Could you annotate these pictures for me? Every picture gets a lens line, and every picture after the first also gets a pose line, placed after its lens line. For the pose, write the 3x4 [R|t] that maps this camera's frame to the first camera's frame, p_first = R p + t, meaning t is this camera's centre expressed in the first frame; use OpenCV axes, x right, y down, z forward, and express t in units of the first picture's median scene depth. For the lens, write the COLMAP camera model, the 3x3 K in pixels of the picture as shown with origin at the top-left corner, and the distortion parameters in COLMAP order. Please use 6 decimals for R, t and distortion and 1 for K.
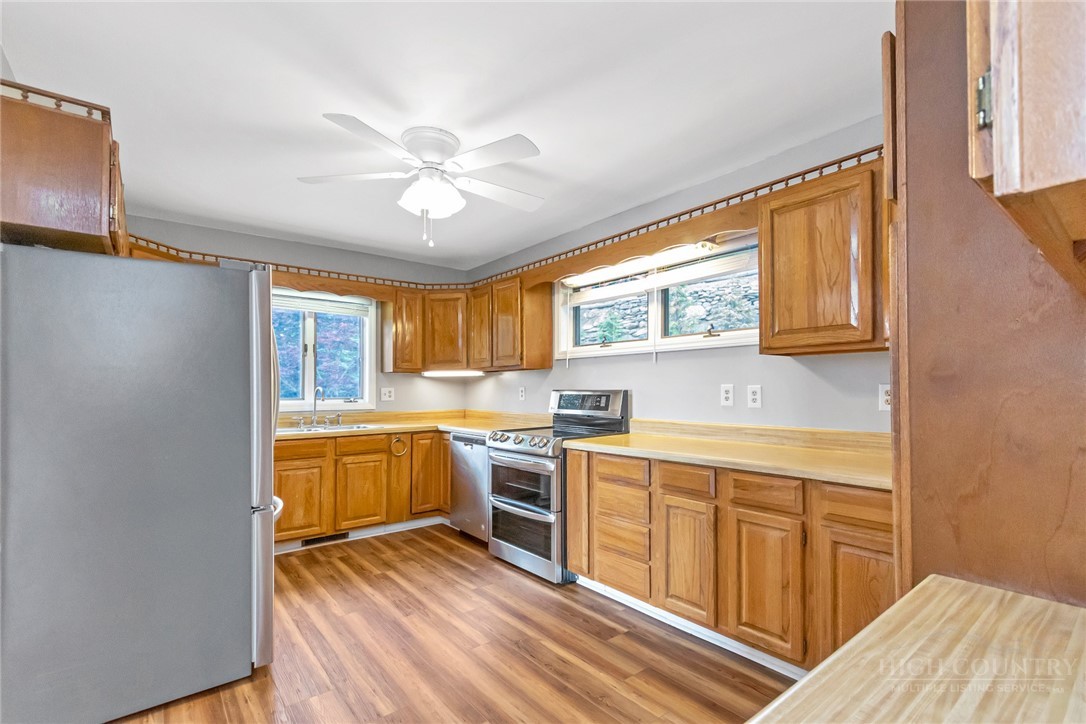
lens RADIAL K [[495.3, 0, 555.5], [0, 495.3, 377.5], [0, 0, 1]] dist [0.001964, 0.000037]
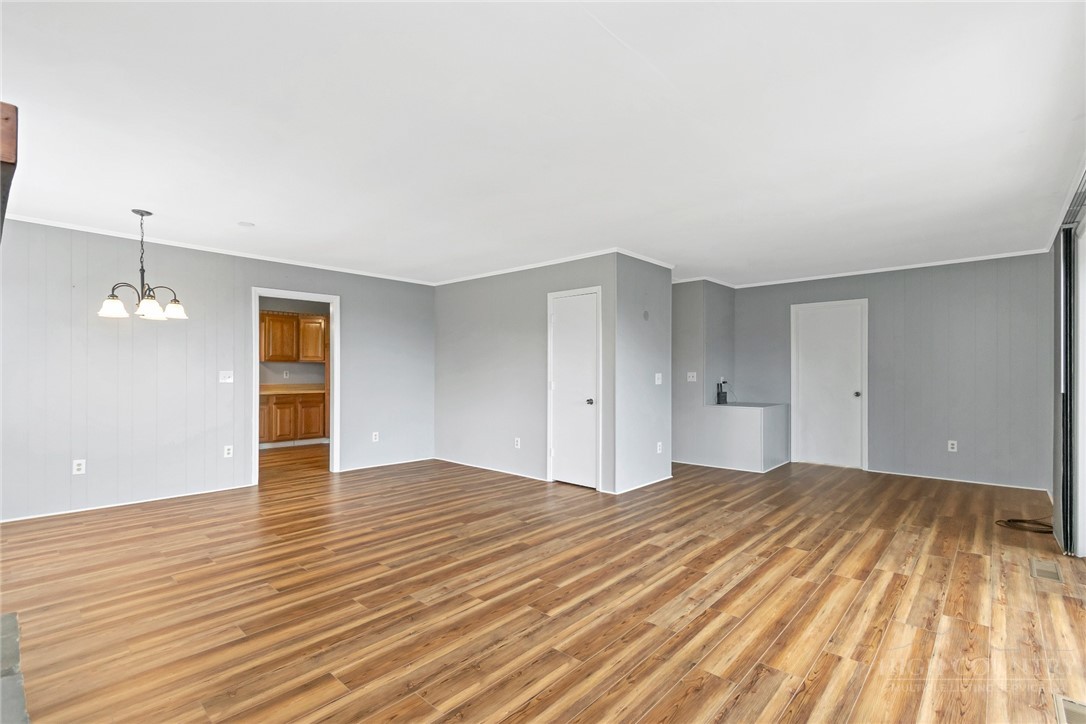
lens RADIAL K [[501.6, 0, 551.0], [0, 501.6, 373.6], [0, 0, 1]] dist [0.002454, 0.000178]
pose [[-0.162387, 0.004510, 0.986717, -2.770788], [-0.025029, 0.999649, -0.008688, 0.013429], [-0.986410, -0.026107, -0.162217, -0.289897]]
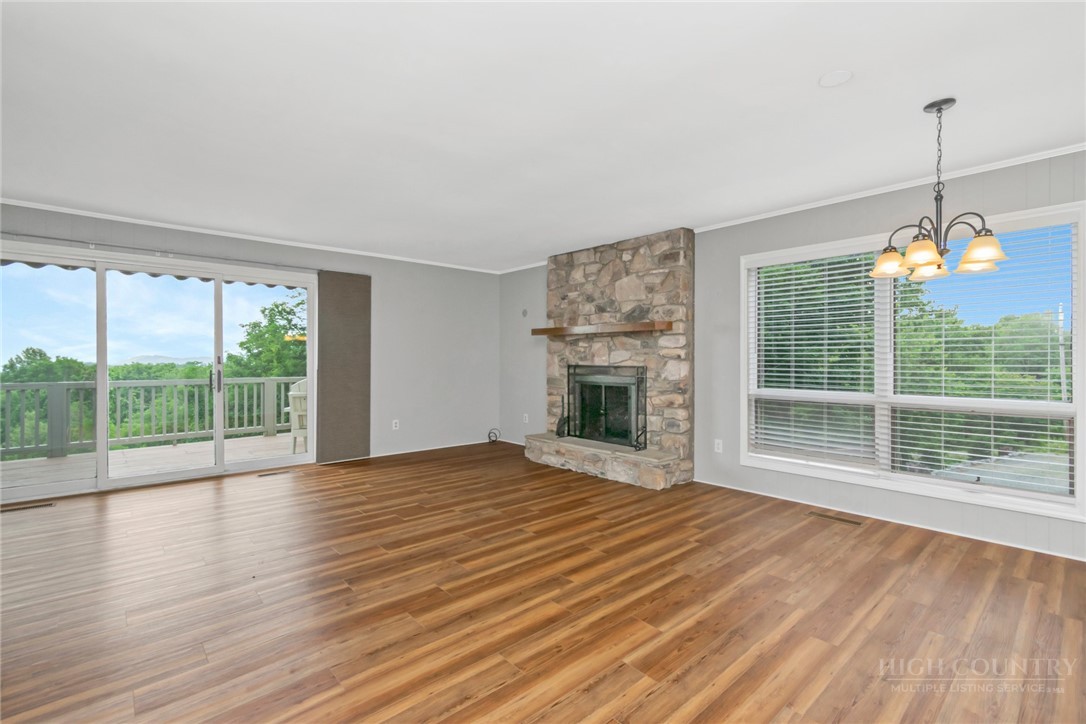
lens RADIAL K [[487.4, 0, 543.0], [0, 487.4, 362.0], [0, 0, 1]] dist [0.002887, 0.000306]
pose [[0.047285, 0.013861, -0.998785, -0.374365], [0.021901, 0.999649, 0.014909, 0.003621], [0.998641, -0.022579, 0.046965, -0.127055]]
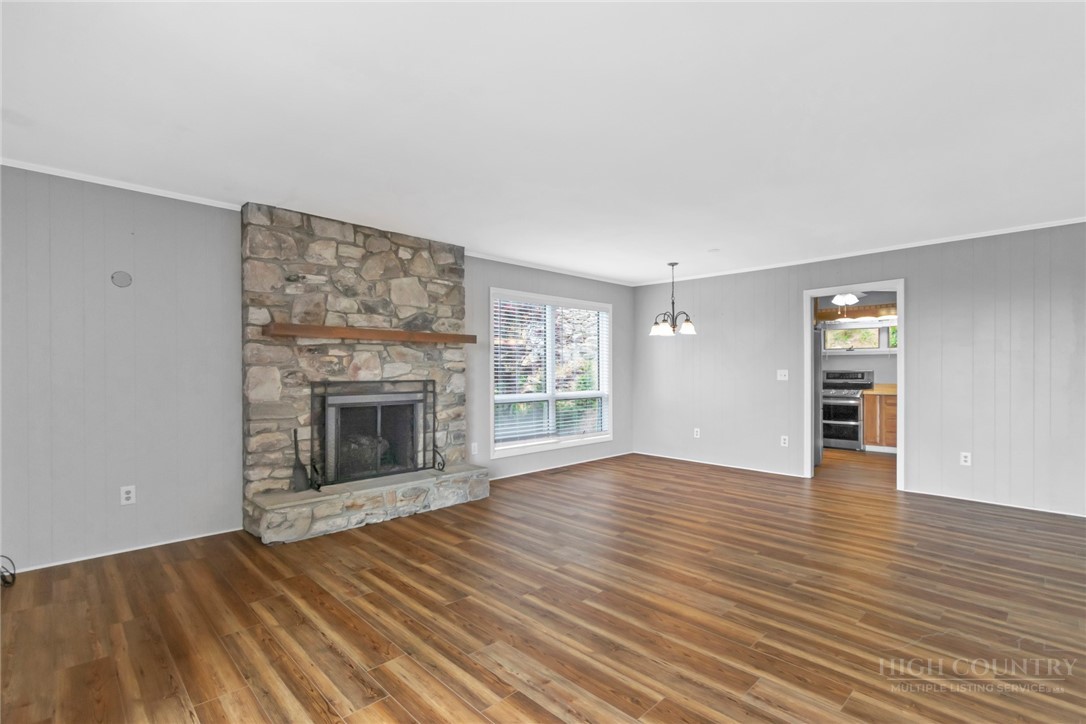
lens RADIAL K [[504.2, 0, 548.3], [0, 504.2, 375.0], [0, 0, 1]] dist [0.000516, -0.000202]
pose [[0.995677, 0.004315, 0.092785, -1.911641], [-0.007355, 0.999446, 0.032446, -0.022613], [-0.092594, -0.032988, 0.995157, -1.431028]]
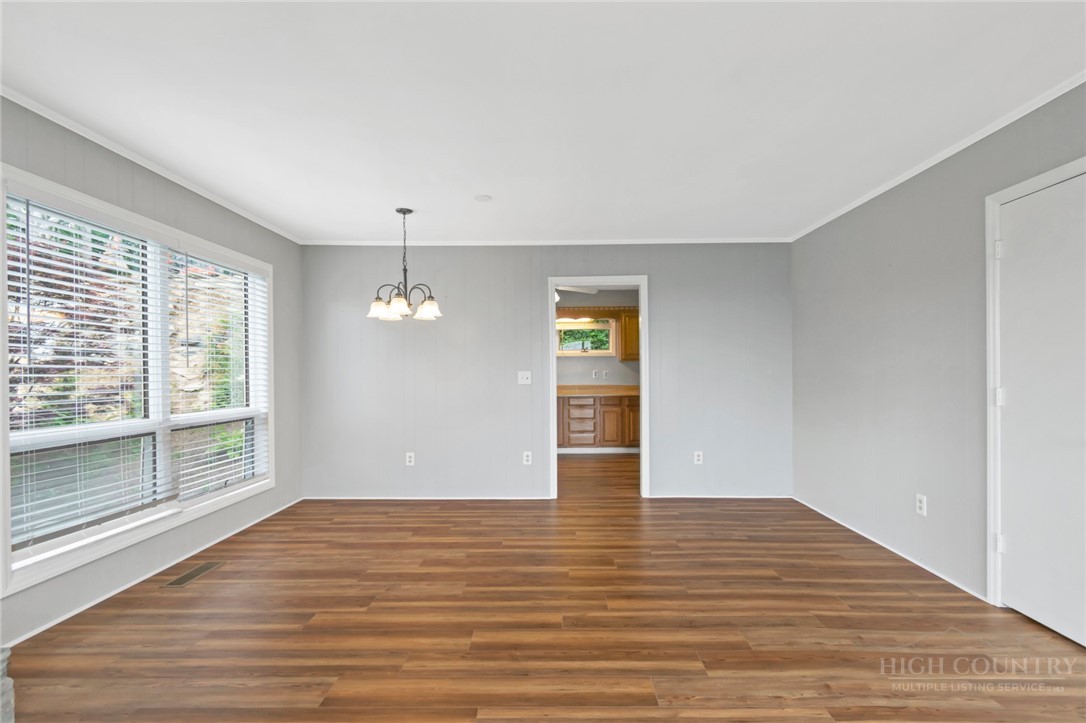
lens RADIAL K [[501.6, 0, 551.0], [0, 501.6, 373.1], [0, 0, 1]] dist [0.002454, 0.000178]
pose [[0.634062, 0.002516, 0.773278, -2.013484], [-0.016575, 0.999809, 0.010338, 0.004207], [-0.773104, -0.019372, 0.633983, -0.573051]]
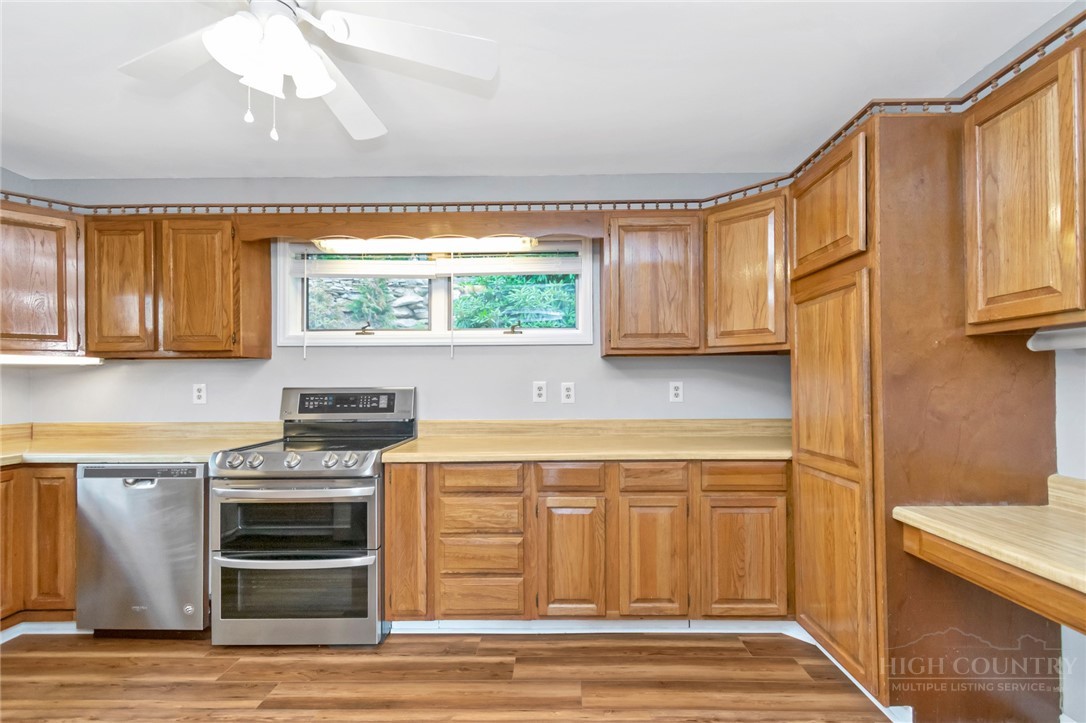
lens RADIAL K [[488.5, 0, 543.6], [0, 488.5, 378.0], [0, 0, 1]] dist [0.000503, -0.000260]
pose [[0.644489, 0.012704, 0.764508, -0.440022], [-0.015285, 0.999876, -0.003730, 0.011112], [-0.764461, -0.009282, 0.644603, 0.355944]]
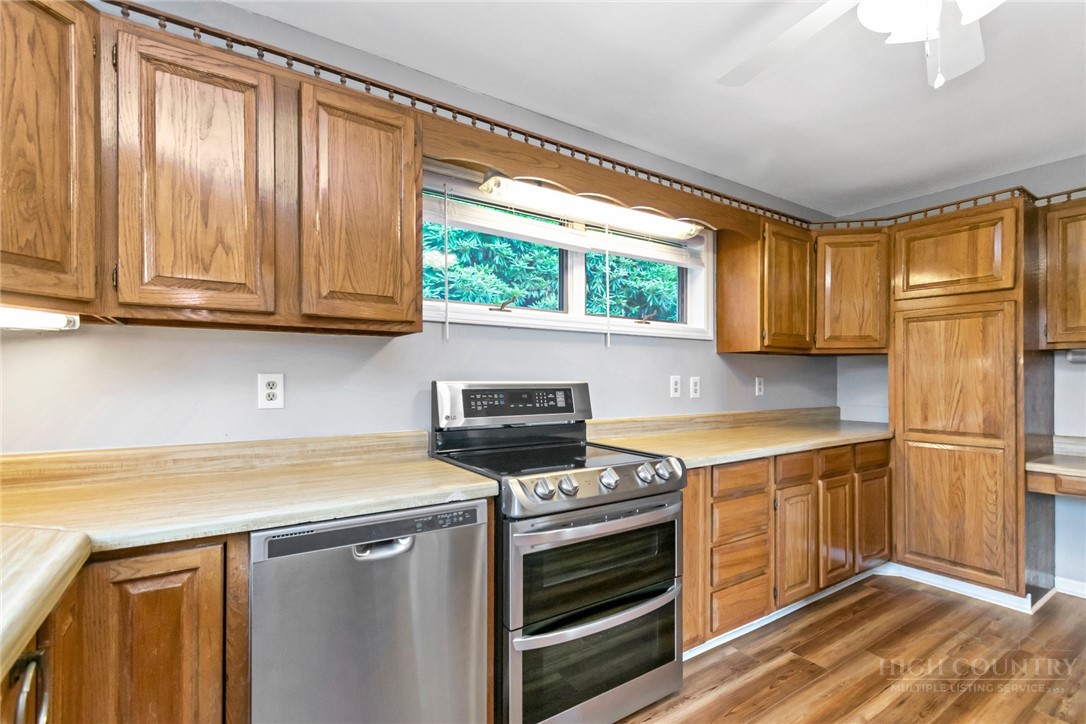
lens RADIAL K [[504.2, 0, 548.3], [0, 504.2, 375.0], [0, 0, 1]] dist [0.000516, -0.000202]
pose [[0.098146, 0.012953, 0.995088, -0.711352], [-0.024406, 0.999646, -0.010605, 0.030664], [-0.994873, -0.023245, 0.098428, 1.201856]]
